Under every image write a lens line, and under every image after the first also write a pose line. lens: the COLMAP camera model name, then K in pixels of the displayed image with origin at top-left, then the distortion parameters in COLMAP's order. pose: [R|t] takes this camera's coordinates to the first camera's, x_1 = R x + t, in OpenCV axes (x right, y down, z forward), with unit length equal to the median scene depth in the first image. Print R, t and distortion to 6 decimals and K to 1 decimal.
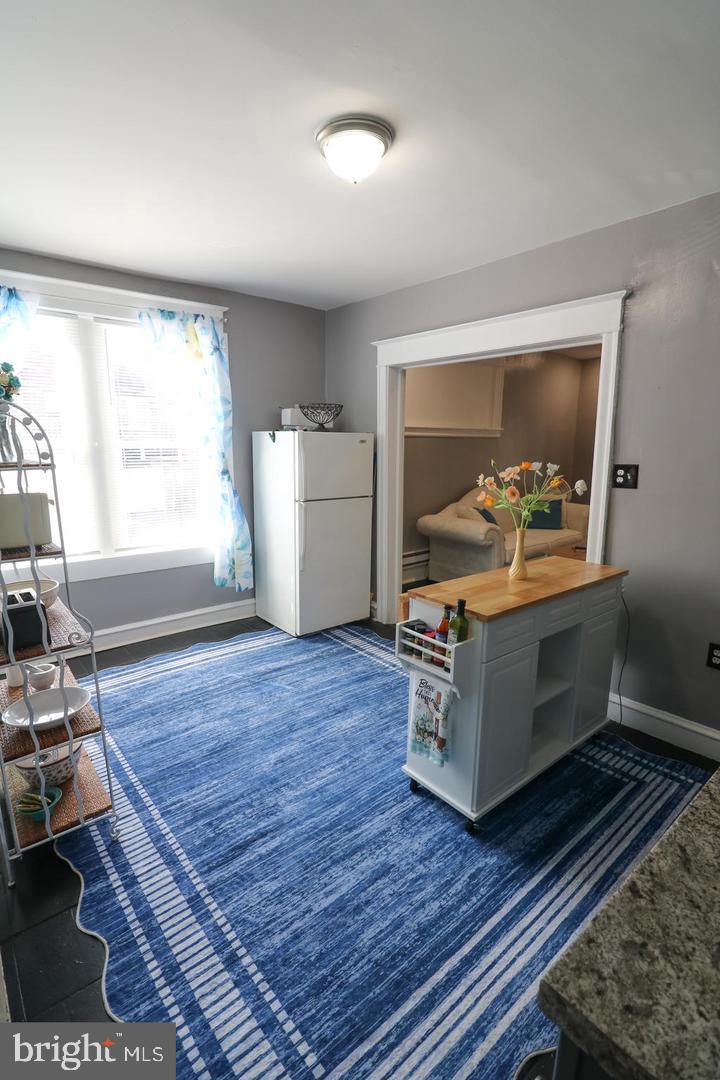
lens RADIAL K [[500.6, 0, 361.4], [0, 500.6, 537.0], [0, 0, 1]] dist [-0.016893, -0.006807]
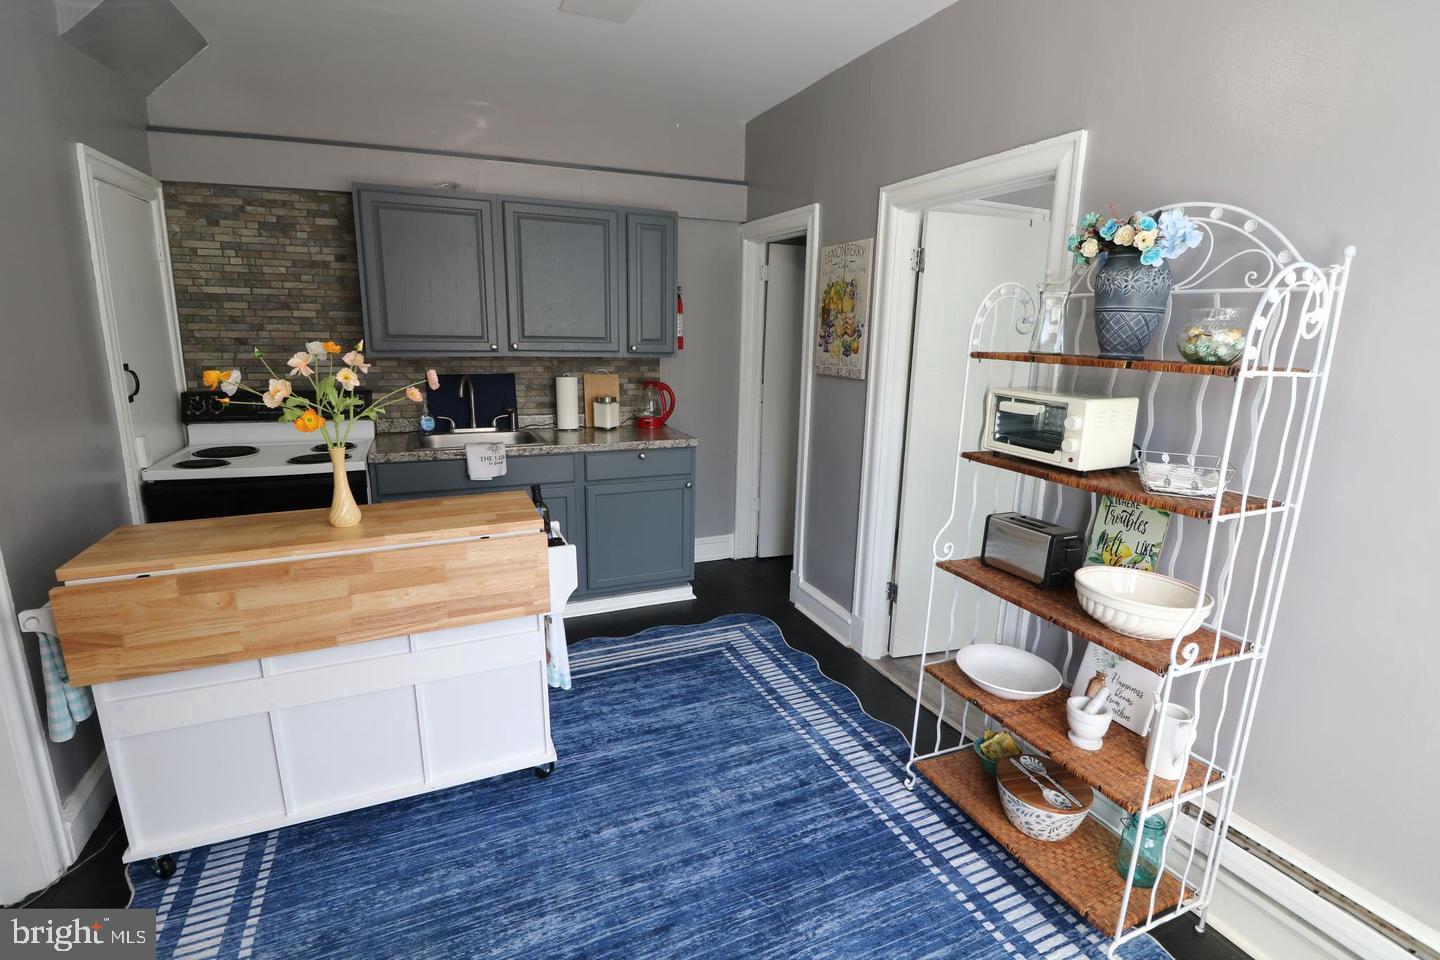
lens RADIAL K [[667.5, 0, 722.8], [0, 667.5, 479.1], [0, 0, 1]] dist [-0.016893, -0.006807]
pose [[-0.961333, -0.086772, 0.261359, -0.422124], [0.023871, 0.919233, 0.392989, -0.337071], [-0.274350, 0.384033, -0.881618, 1.822430]]
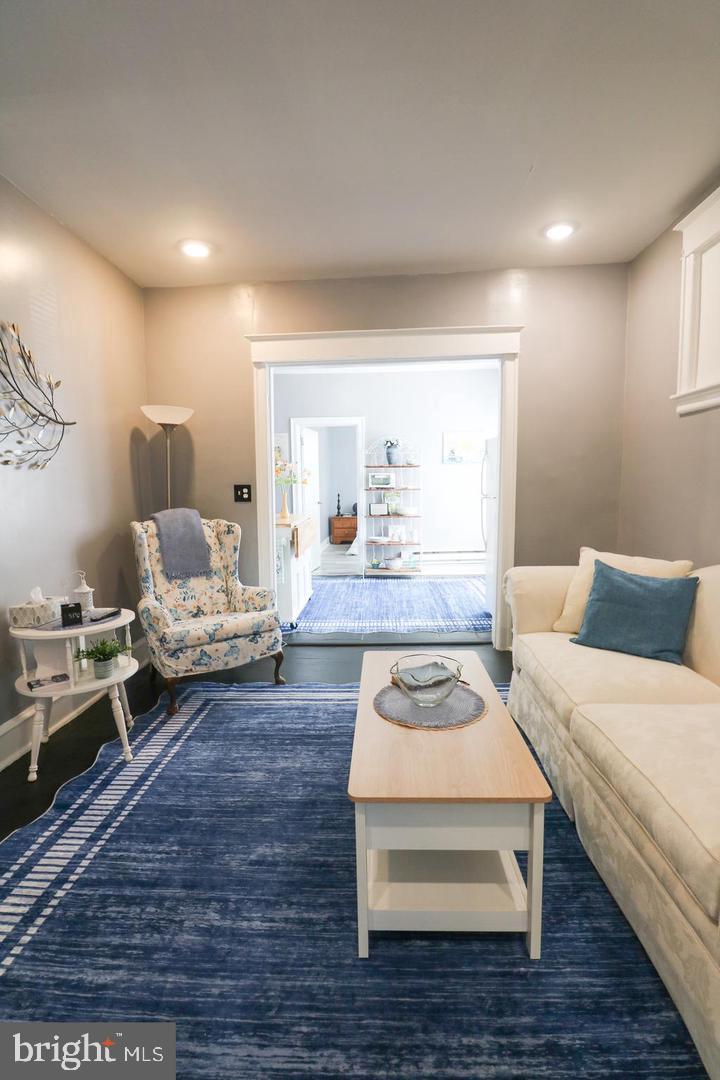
lens RADIAL K [[500.6, 0, 364.2], [0, 500.6, 540.2], [0, 0, 1]] dist [-0.016893, -0.006807]
pose [[0.737798, 0.053798, -0.672874, 0.460739], [-0.115479, 0.992183, -0.047294, 0.025760], [0.665070, 0.112596, 0.738244, 0.643453]]
